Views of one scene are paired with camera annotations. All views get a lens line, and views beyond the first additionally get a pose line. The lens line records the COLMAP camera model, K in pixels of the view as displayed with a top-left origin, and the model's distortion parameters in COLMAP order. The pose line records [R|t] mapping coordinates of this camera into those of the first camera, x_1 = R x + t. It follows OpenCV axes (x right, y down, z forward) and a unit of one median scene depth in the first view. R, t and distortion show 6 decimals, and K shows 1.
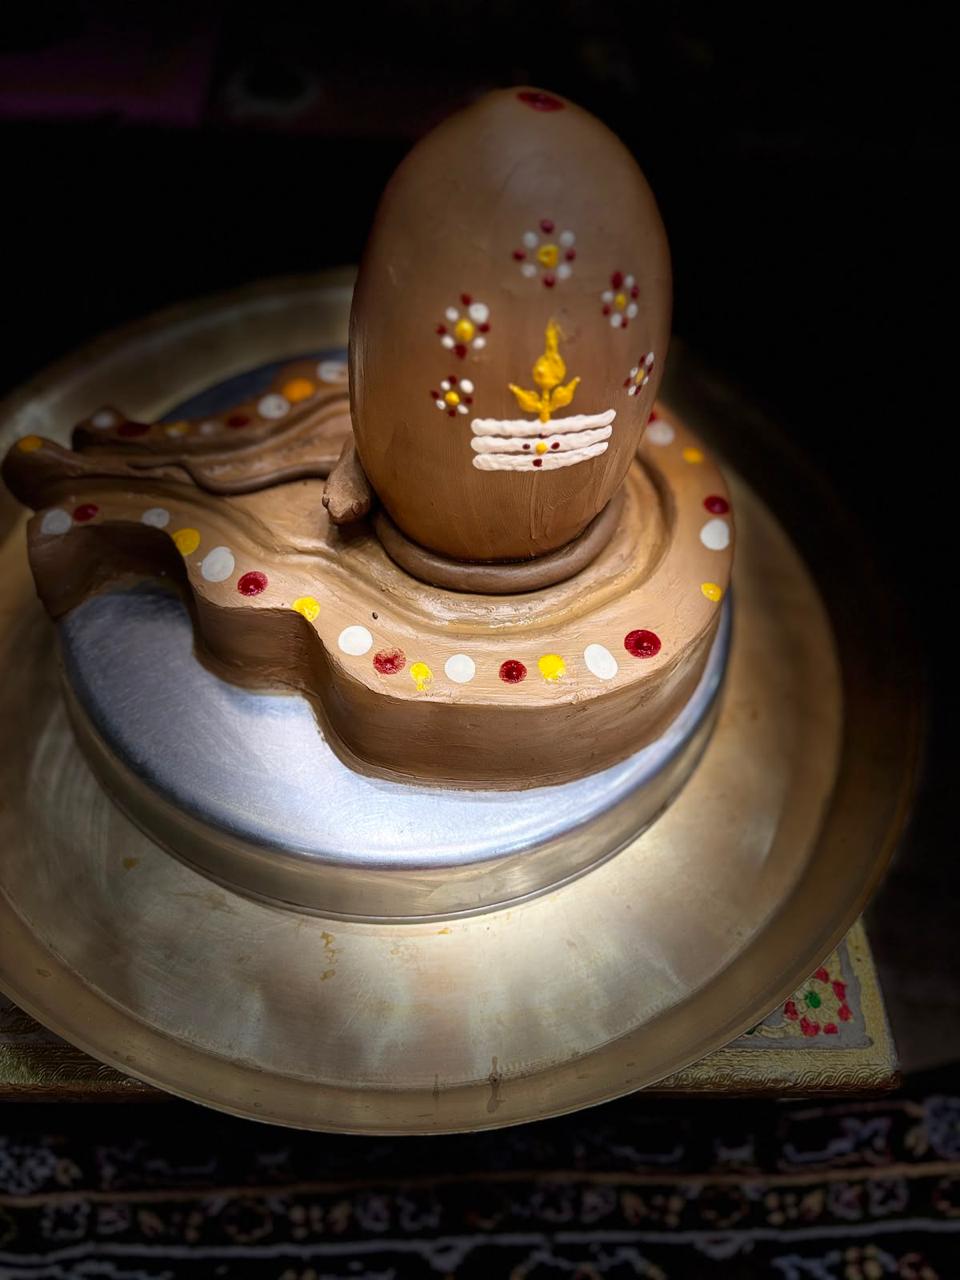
lens RADIAL K [[993.8, 0, 480.0], [0, 993.8, 640.0], [0, 0, 1]] dist [0.094915, -0.130364]
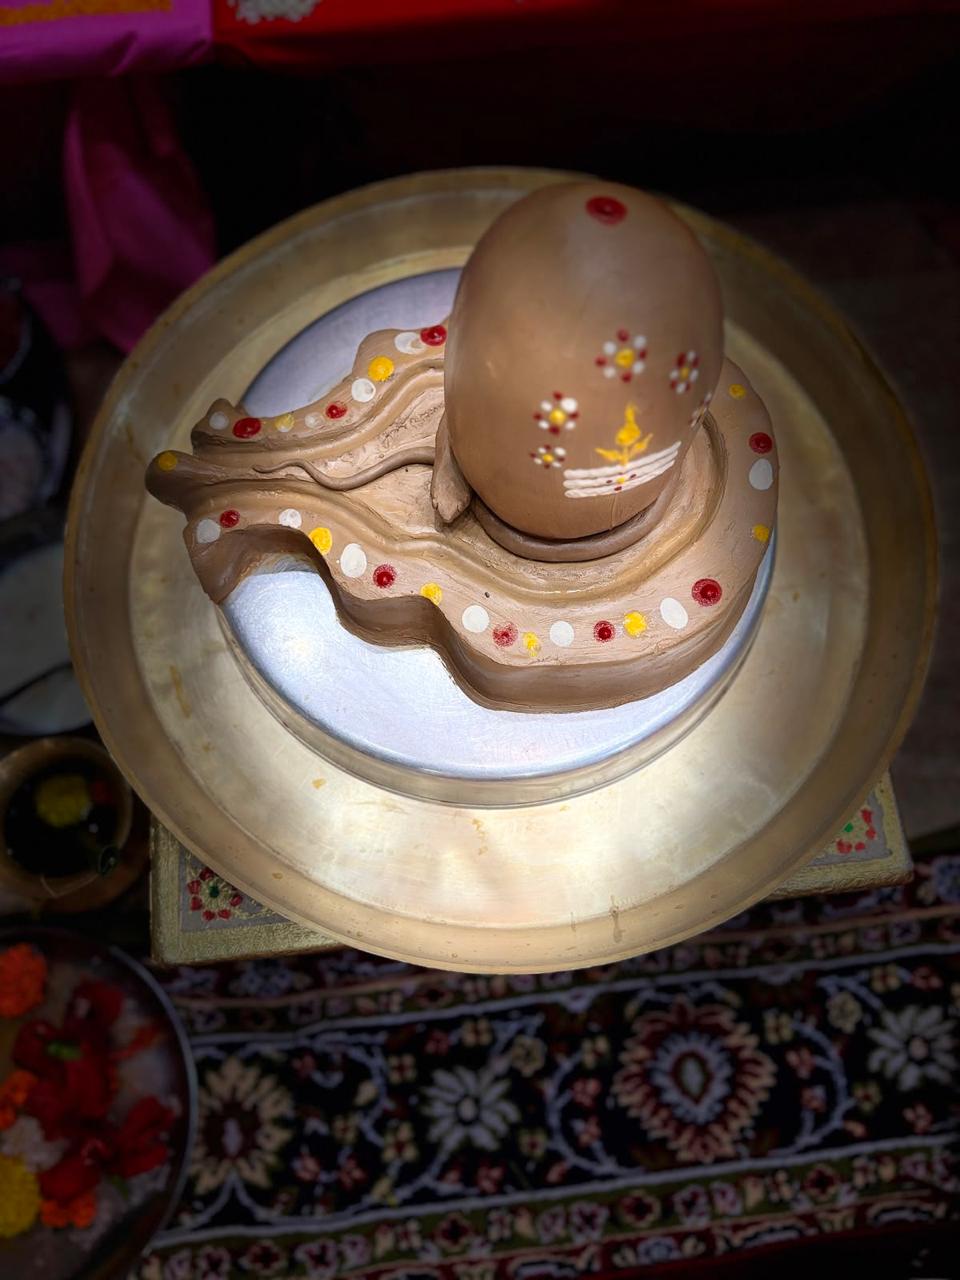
lens RADIAL K [[993.8, 0, 480.0], [0, 993.8, 640.0], [0, 0, 1]] dist [0.094915, -0.130364]
pose [[0.993440, -0.107795, -0.038171, -0.070841], [0.114284, 0.947533, 0.298532, -0.327404], [0.003988, -0.300936, 0.953636, -0.185875]]
